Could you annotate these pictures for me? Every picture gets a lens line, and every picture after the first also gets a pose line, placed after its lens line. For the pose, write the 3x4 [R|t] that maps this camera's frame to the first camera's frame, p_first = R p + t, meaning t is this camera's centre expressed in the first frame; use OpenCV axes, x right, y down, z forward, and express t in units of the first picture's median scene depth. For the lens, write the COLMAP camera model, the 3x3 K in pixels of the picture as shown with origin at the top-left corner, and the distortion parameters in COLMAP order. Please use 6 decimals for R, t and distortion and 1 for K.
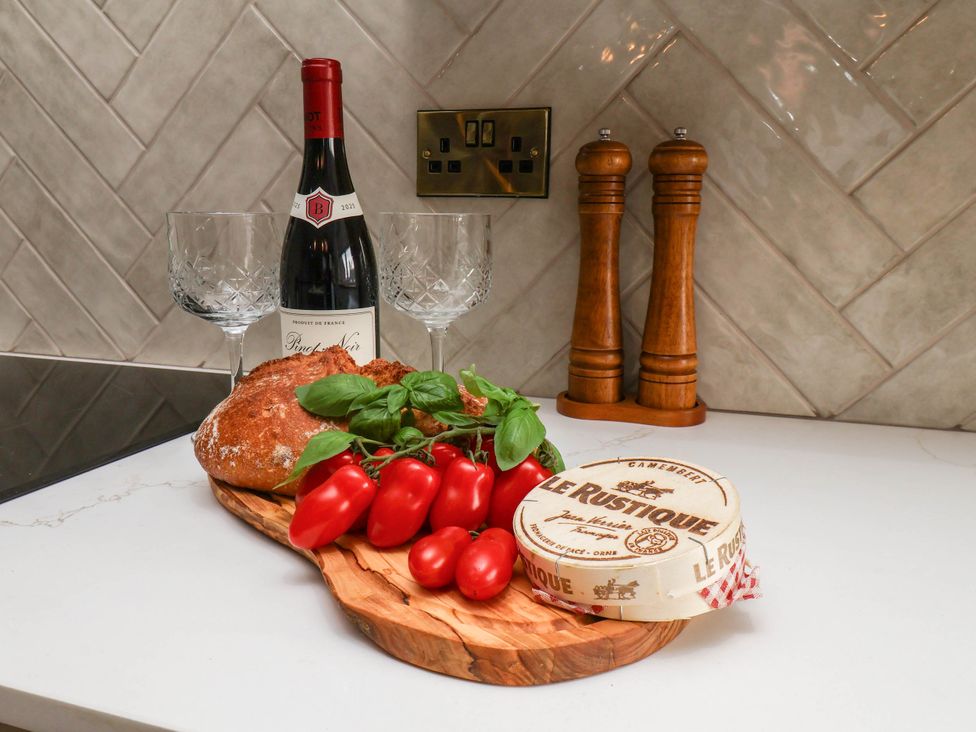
lens RADIAL K [[796.6, 0, 489.0], [0, 796.6, 367.5], [0, 0, 1]] dist [0.012704, -0.001035]
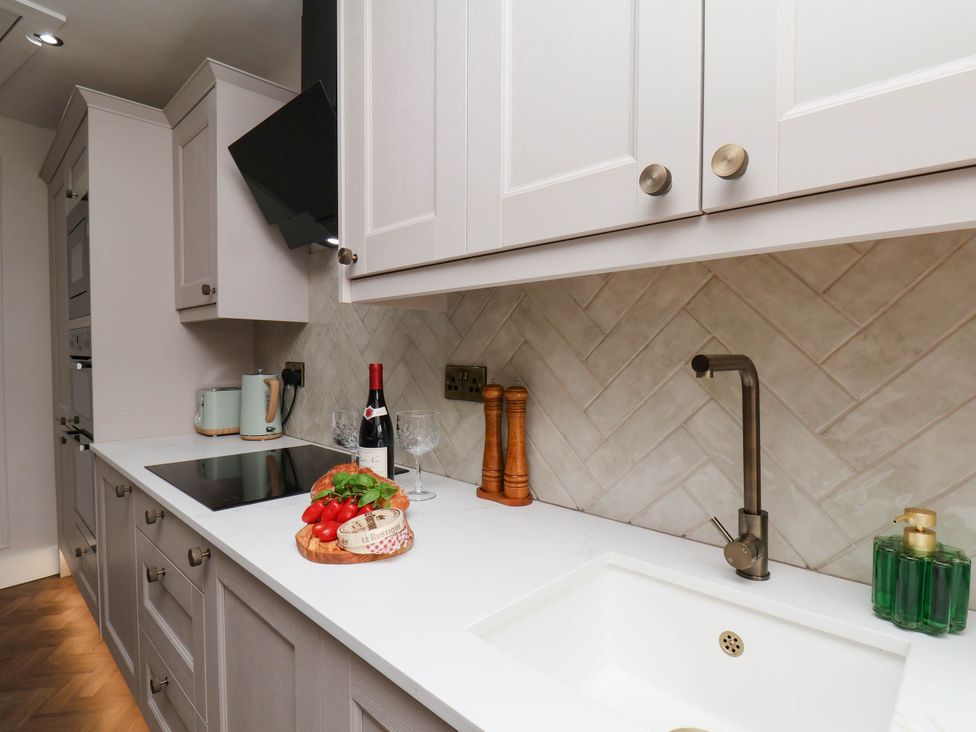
lens RADIAL K [[509.7, 0, 483.2], [0, 509.7, 370.5], [0, 0, 1]] dist [0.003523, -0.013430]
pose [[0.906848, 0.015799, -0.421161, 0.785301], [-0.082359, 0.986674, -0.140324, -0.101300], [0.413332, 0.161939, 0.896065, -0.442803]]
